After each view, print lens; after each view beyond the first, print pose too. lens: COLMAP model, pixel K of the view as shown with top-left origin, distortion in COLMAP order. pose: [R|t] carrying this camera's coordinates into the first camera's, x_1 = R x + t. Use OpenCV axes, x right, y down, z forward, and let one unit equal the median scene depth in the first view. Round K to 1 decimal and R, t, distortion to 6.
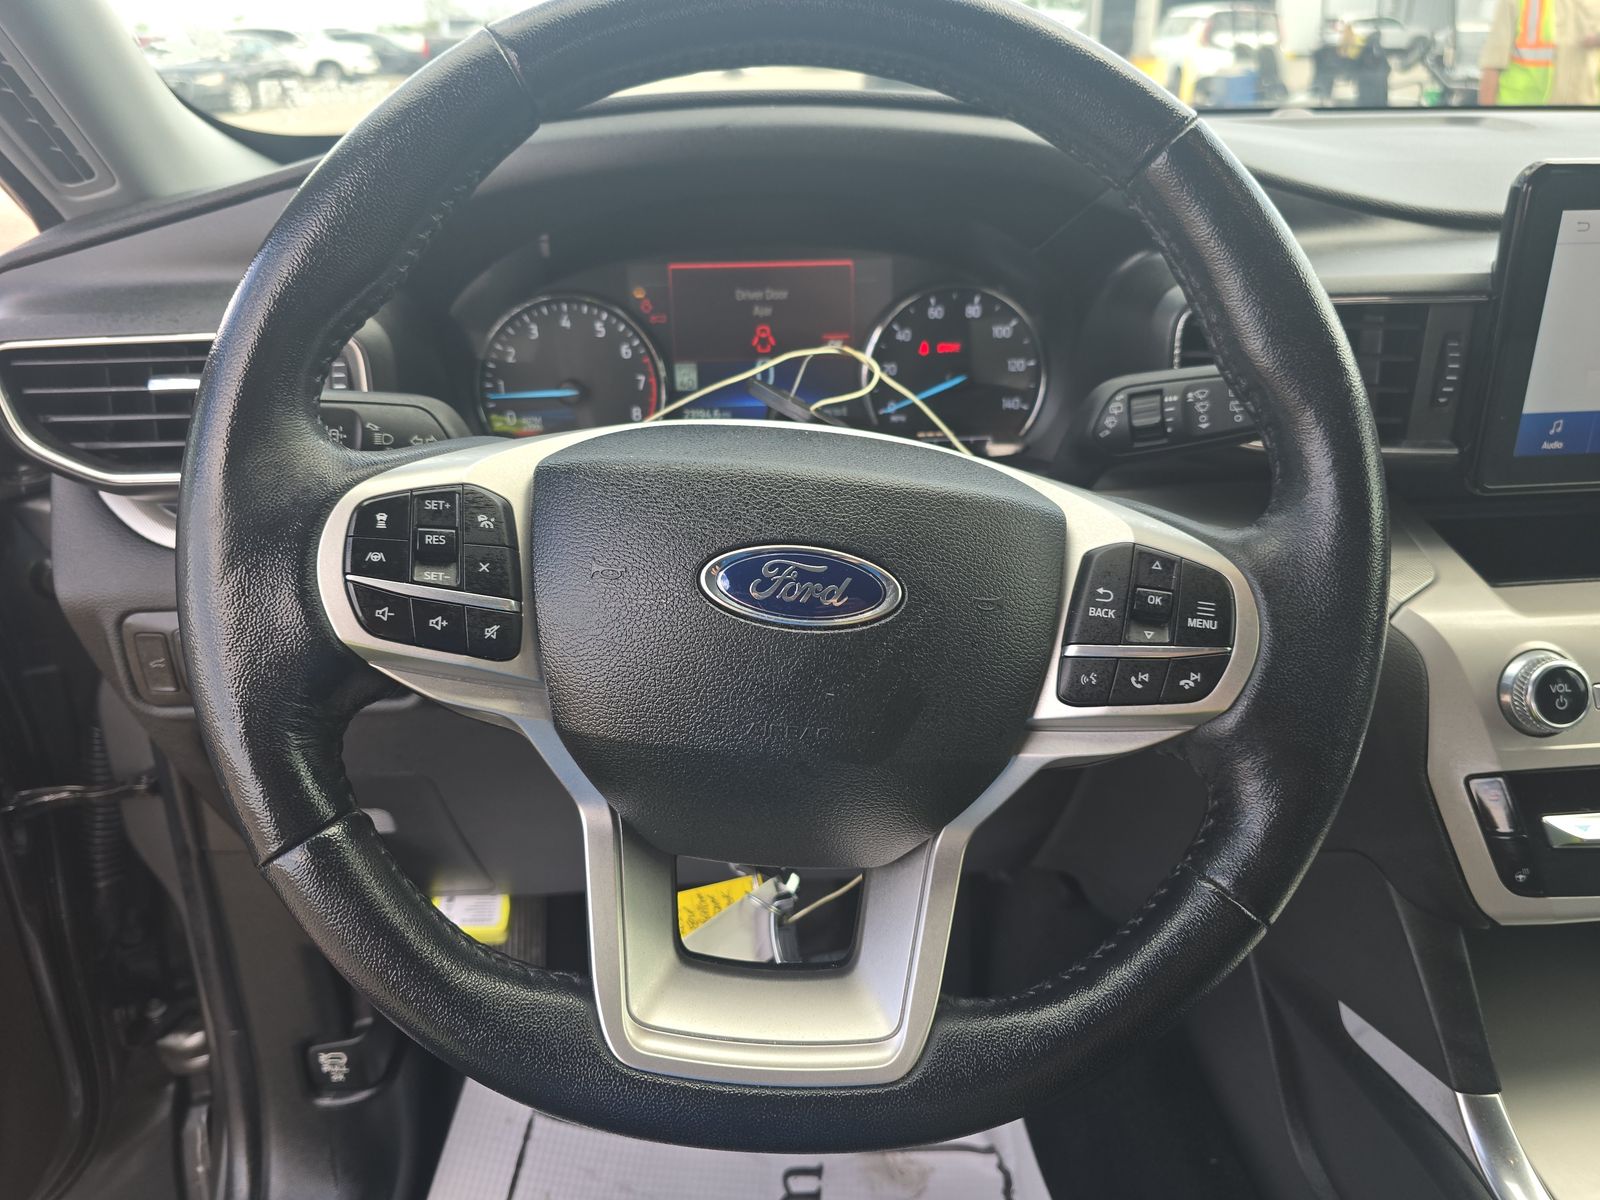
lens RADIAL K [[1064.4, 0, 793.5], [0, 1064.4, 577.6], [0, 0, 1]] dist [0.027880, -0.053227]
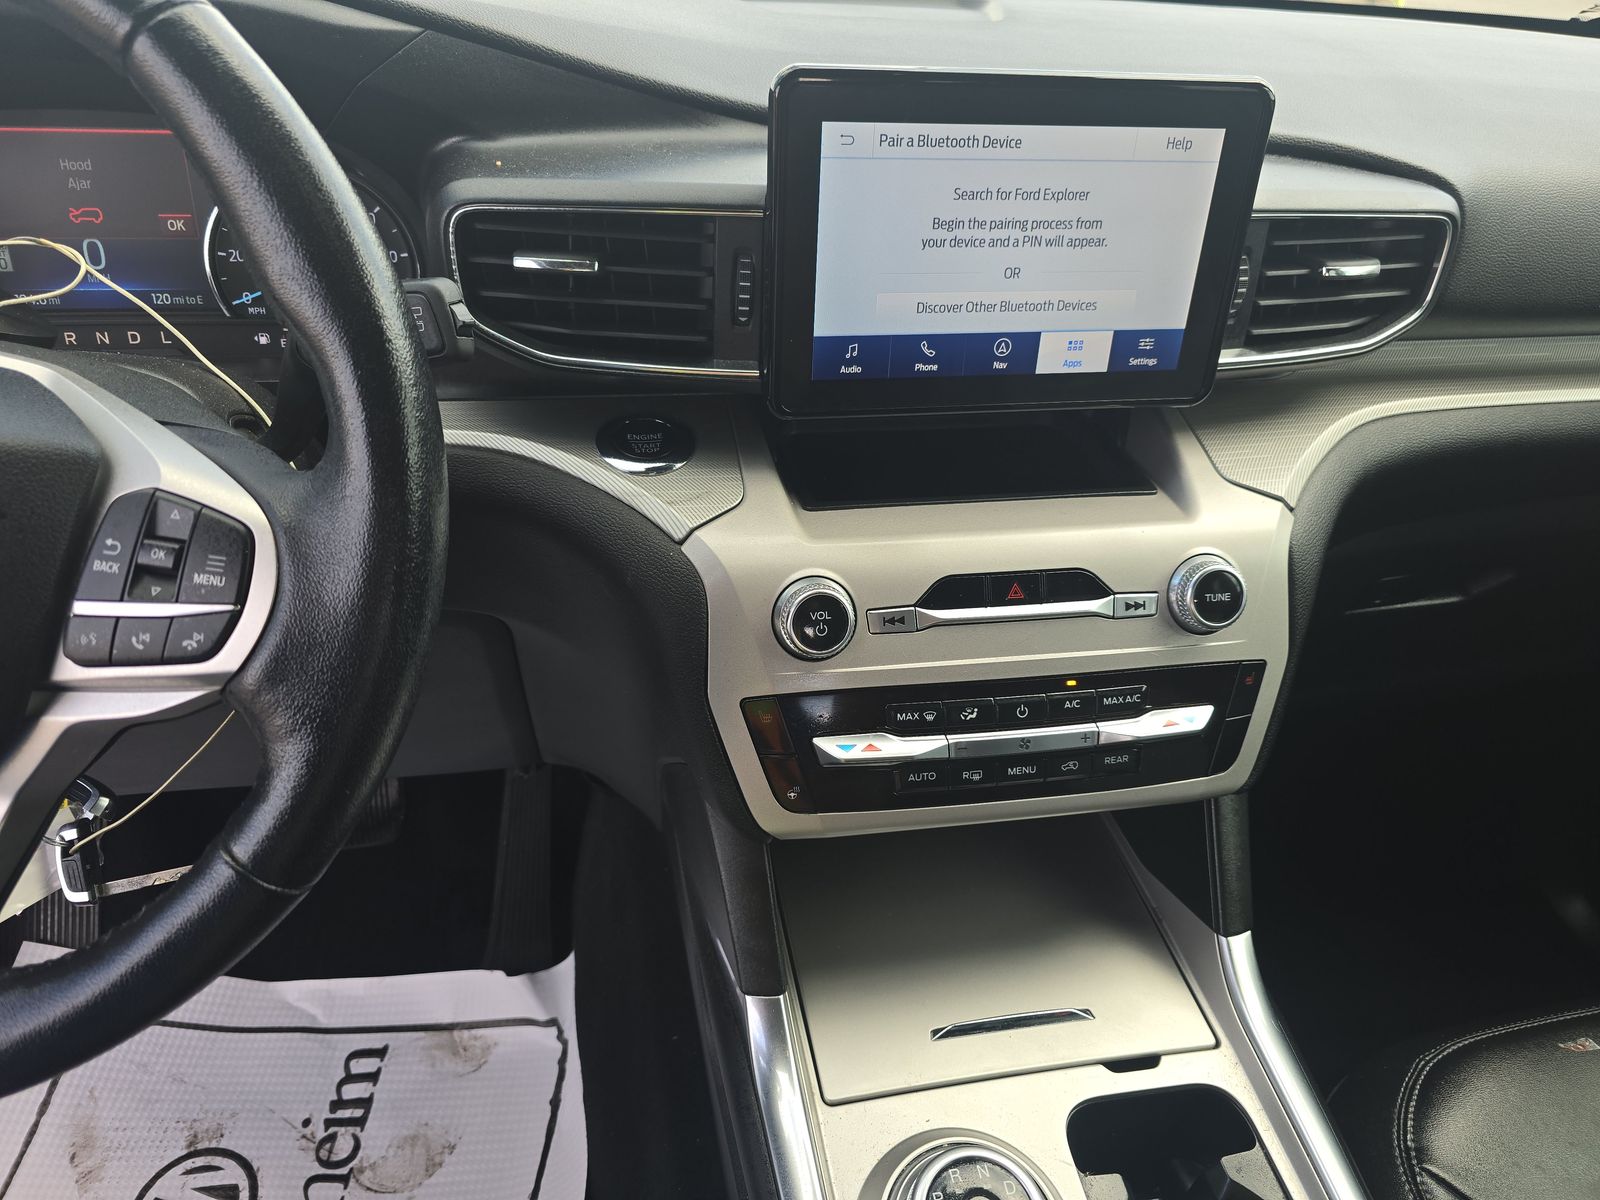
lens RADIAL K [[1064.4, 0, 793.5], [0, 1064.4, 577.6], [0, 0, 1]] dist [0.027880, -0.053227]
pose [[0.989489, -0.002610, 0.144583, 0.522958], [-0.016421, 0.991342, 0.130278, -0.061310], [-0.143672, -0.131283, 0.980879, 0.011105]]
